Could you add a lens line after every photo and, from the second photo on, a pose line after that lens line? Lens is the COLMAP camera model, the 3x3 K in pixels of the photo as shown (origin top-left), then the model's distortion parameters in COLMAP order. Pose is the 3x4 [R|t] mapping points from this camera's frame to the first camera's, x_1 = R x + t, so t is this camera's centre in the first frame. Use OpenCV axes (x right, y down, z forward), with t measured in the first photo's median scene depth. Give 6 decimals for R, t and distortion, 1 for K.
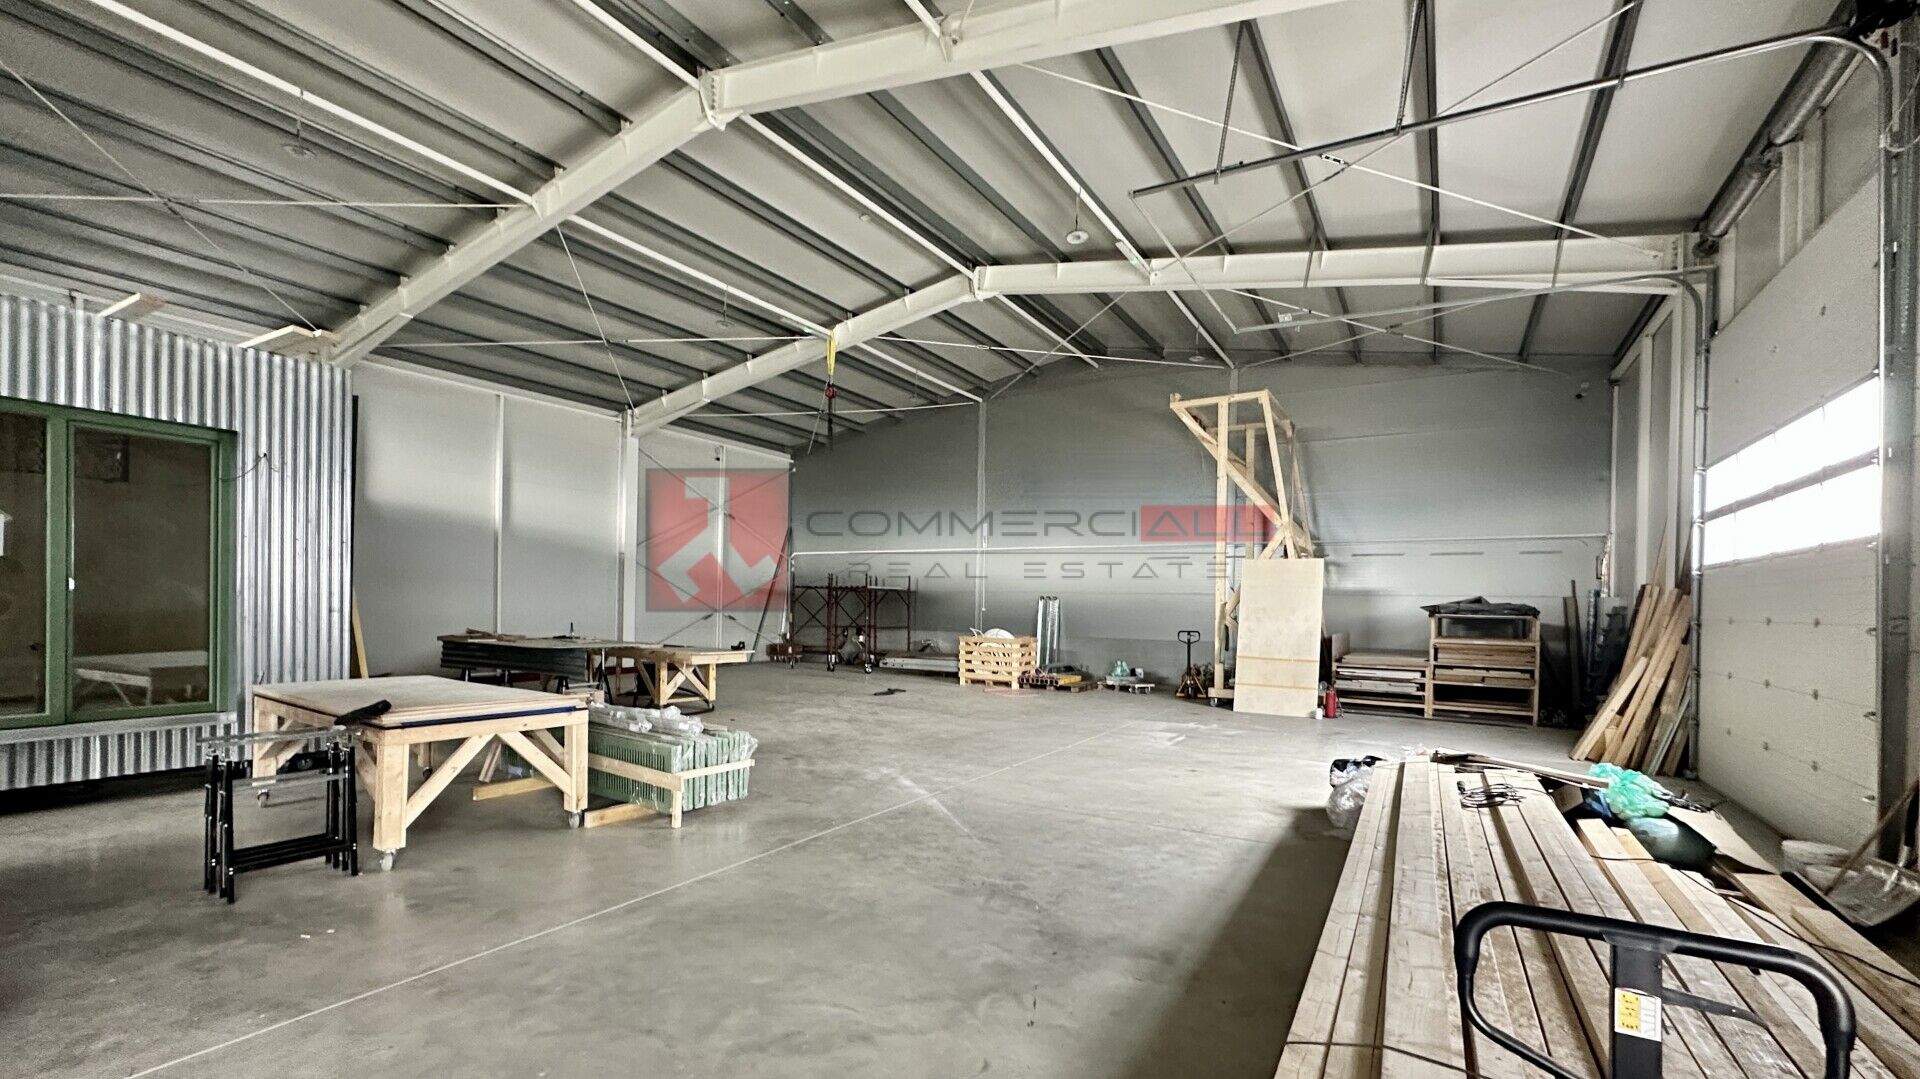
lens RADIAL K [[776.1, 0, 959.8], [0, 776.1, 543.4], [0, 0, 1]] dist [-0.000462, -0.000001]
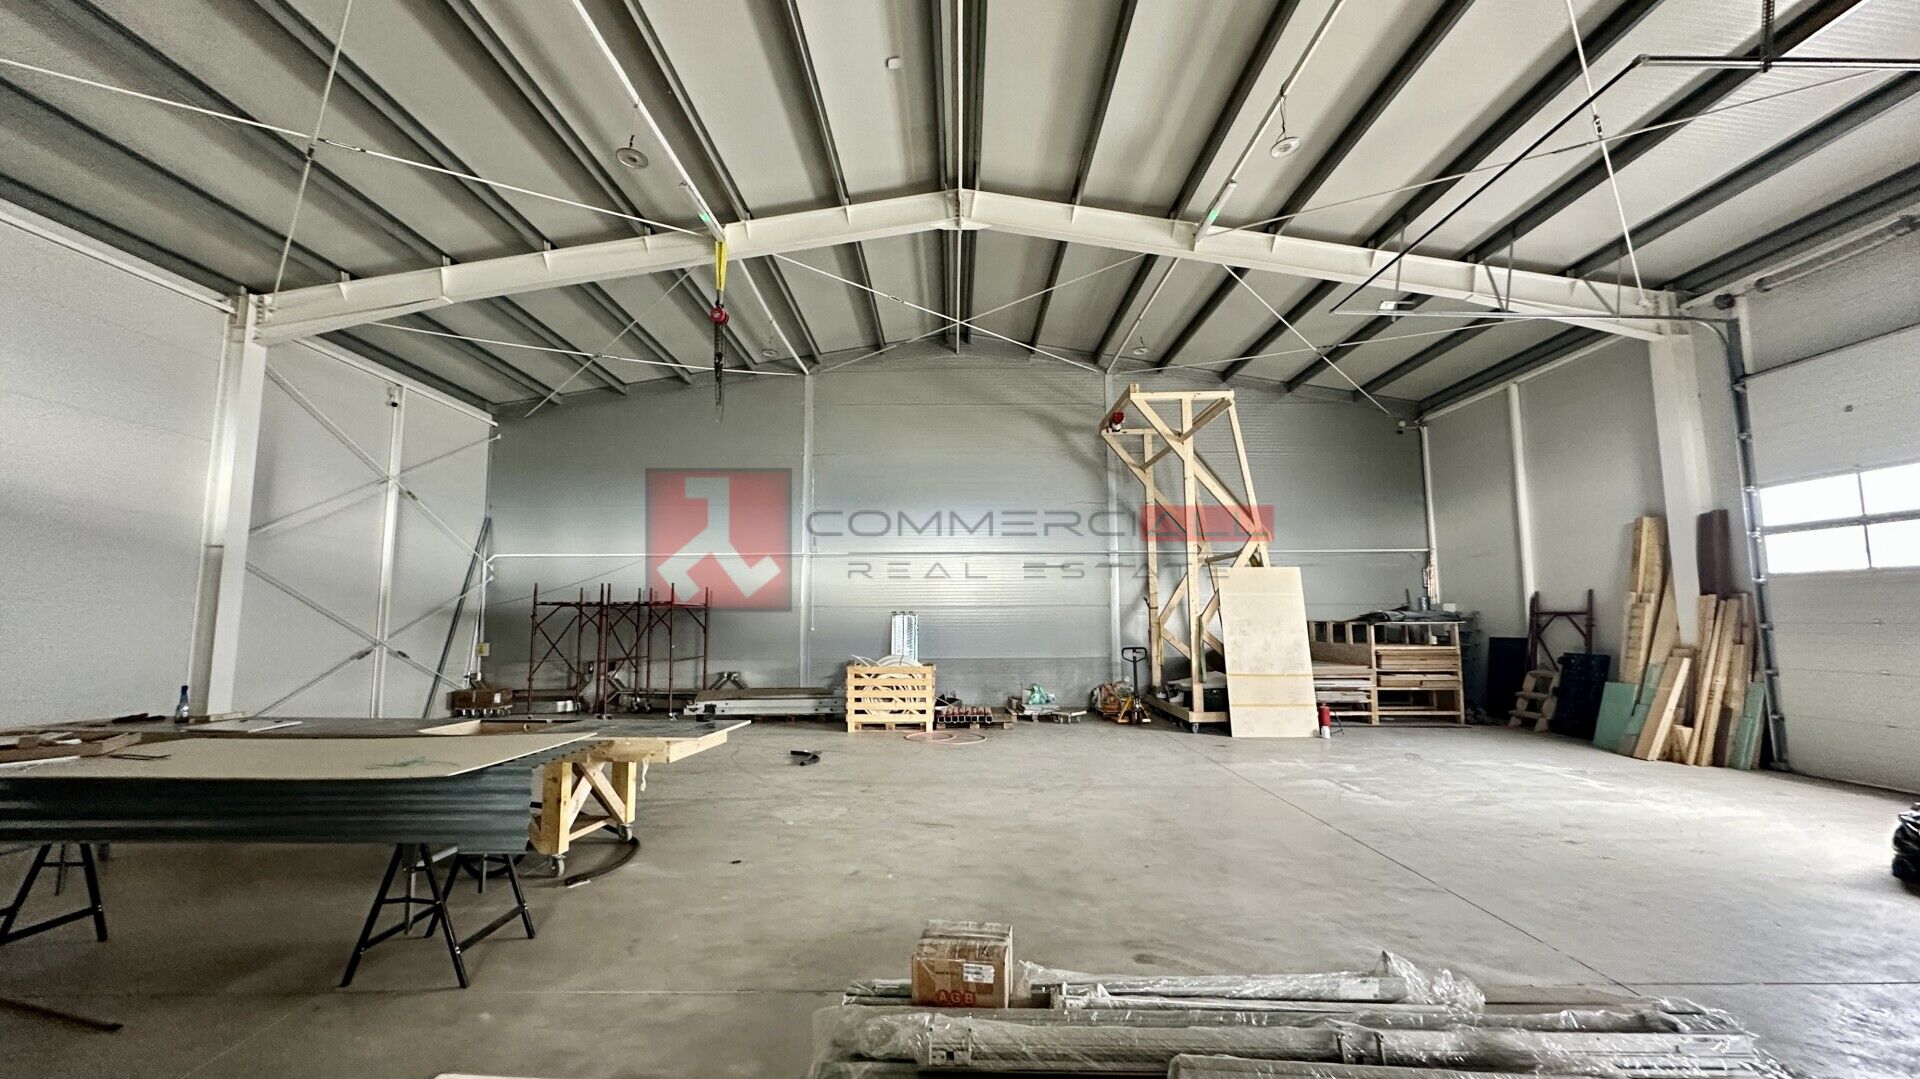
lens RADIAL K [[761.0, 0, 963.9], [0, 761.0, 505.2], [0, 0, 1]] dist [0.000262, 0.000059]
pose [[0.859134, 0.052290, 0.509072, -0.298191], [-0.019059, 0.997345, -0.070280, 0.013040], [-0.511396, 0.050678, 0.857850, 0.307882]]
